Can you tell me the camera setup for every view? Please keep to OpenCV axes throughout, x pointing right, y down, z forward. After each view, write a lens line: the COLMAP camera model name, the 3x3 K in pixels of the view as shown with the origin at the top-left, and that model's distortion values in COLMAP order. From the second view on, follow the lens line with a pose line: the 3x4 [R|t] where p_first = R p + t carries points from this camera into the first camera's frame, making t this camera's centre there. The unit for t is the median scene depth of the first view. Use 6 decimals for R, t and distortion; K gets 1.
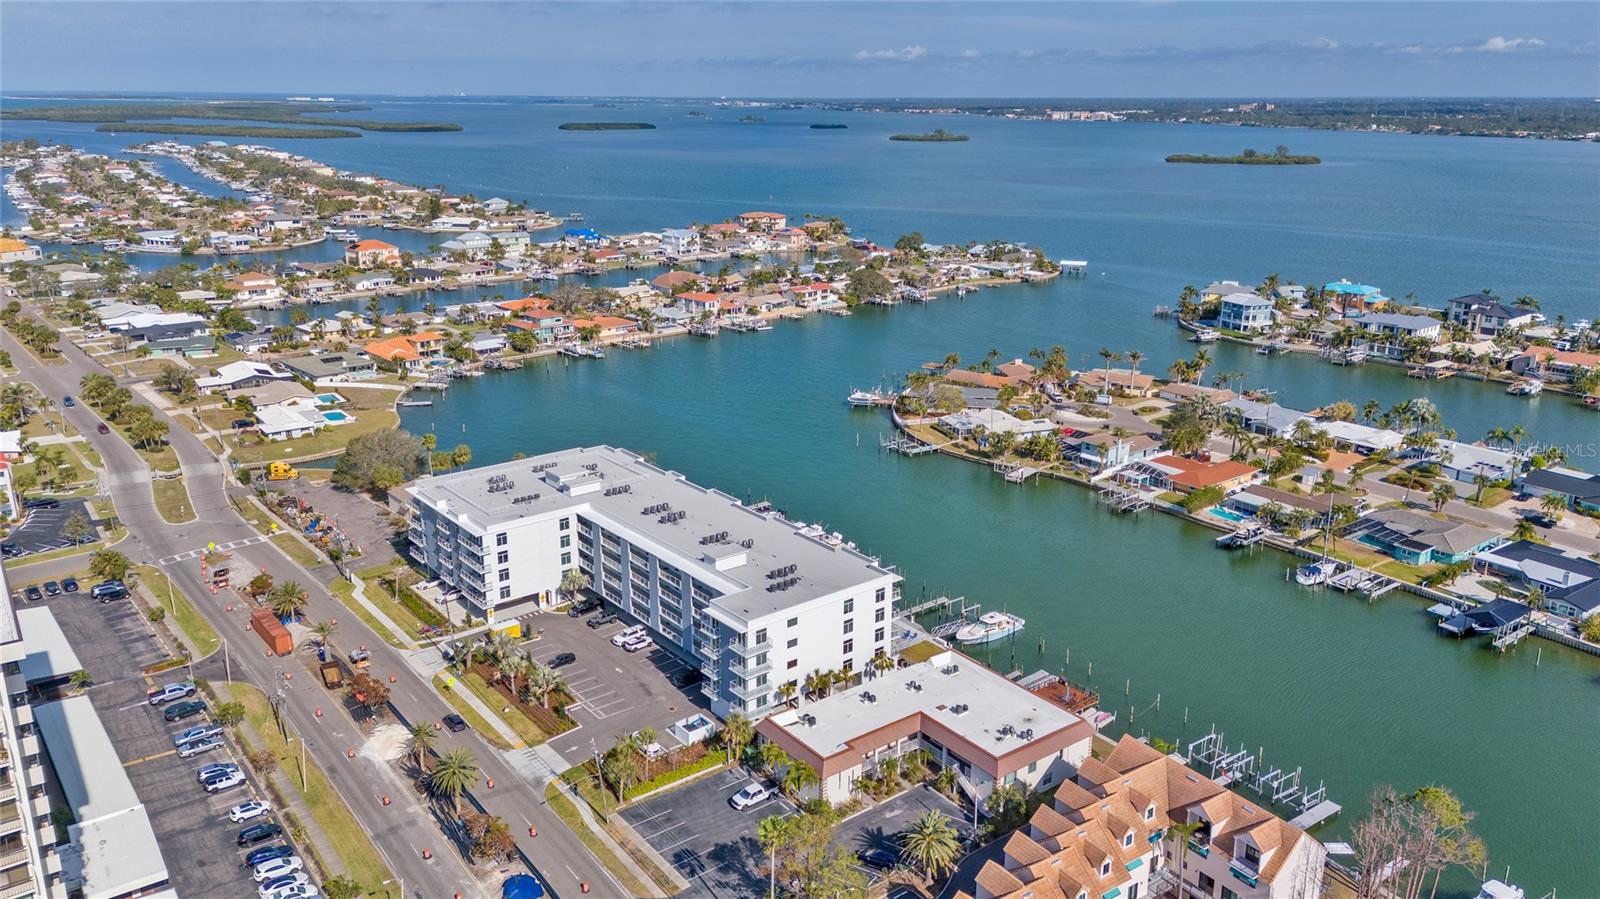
lens RADIAL K [[1200.1, 0, 800.0], [0, 1200.1, 449.5], [0, 0, 1]] dist [0.096286, -0.085269]
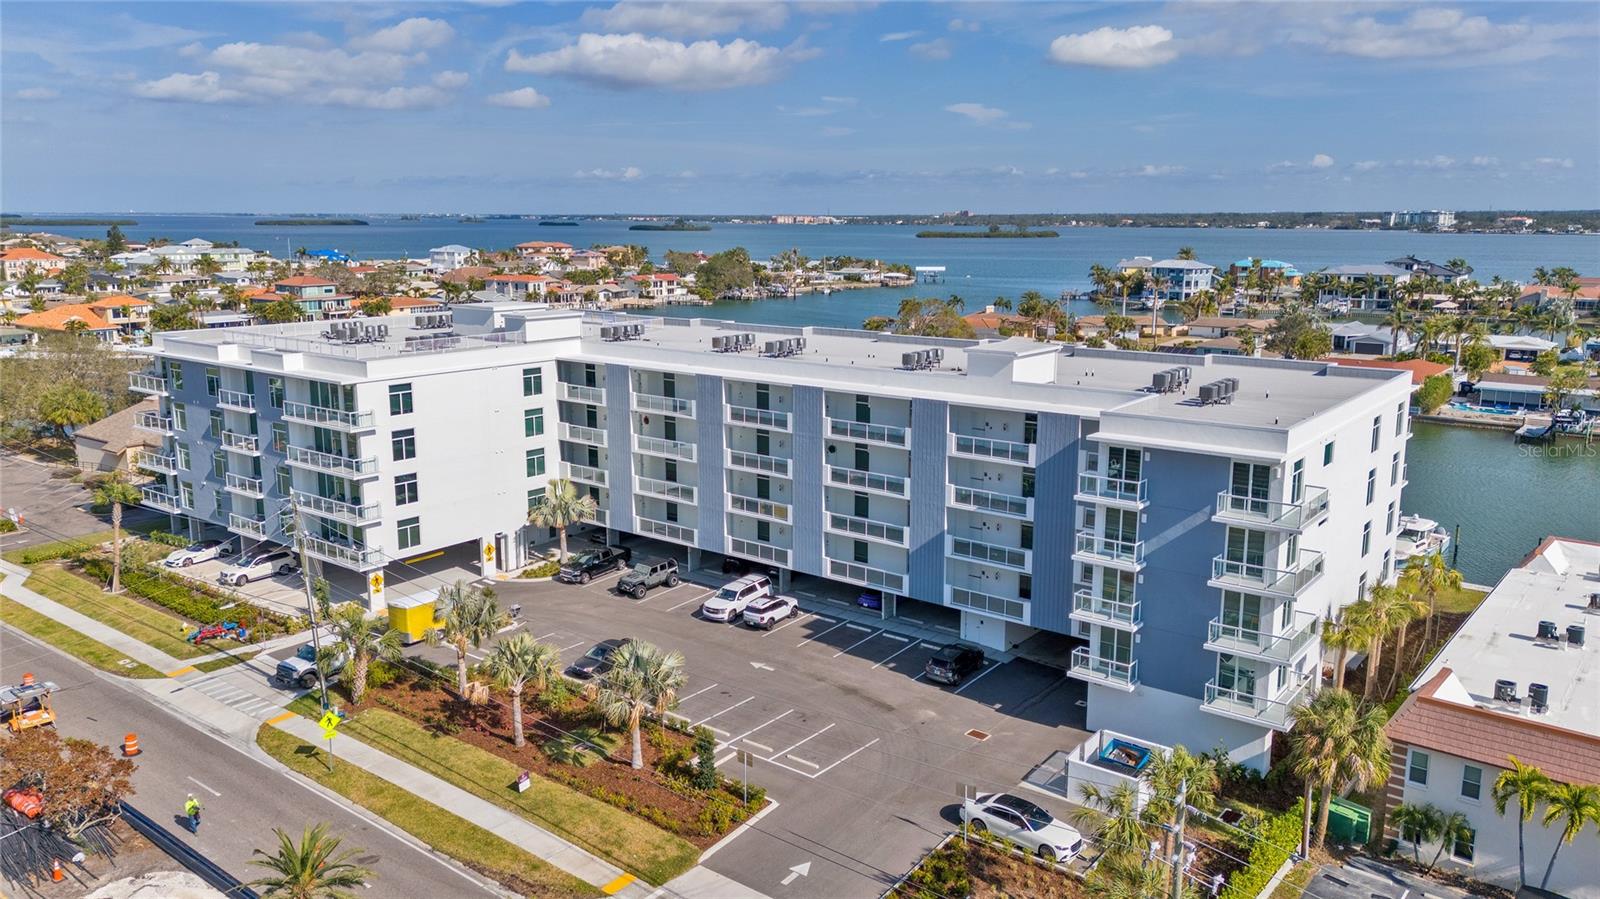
lens RADIAL K [[1200.1, 0, 800.0], [0, 1200.1, 449.5], [0, 0, 1]] dist [0.096286, -0.085269]
pose [[0.973392, -0.050373, 0.223539, -0.199951], [0.071198, 0.993740, -0.086095, 0.132301], [-0.217803, 0.099720, 0.970885, 0.546846]]
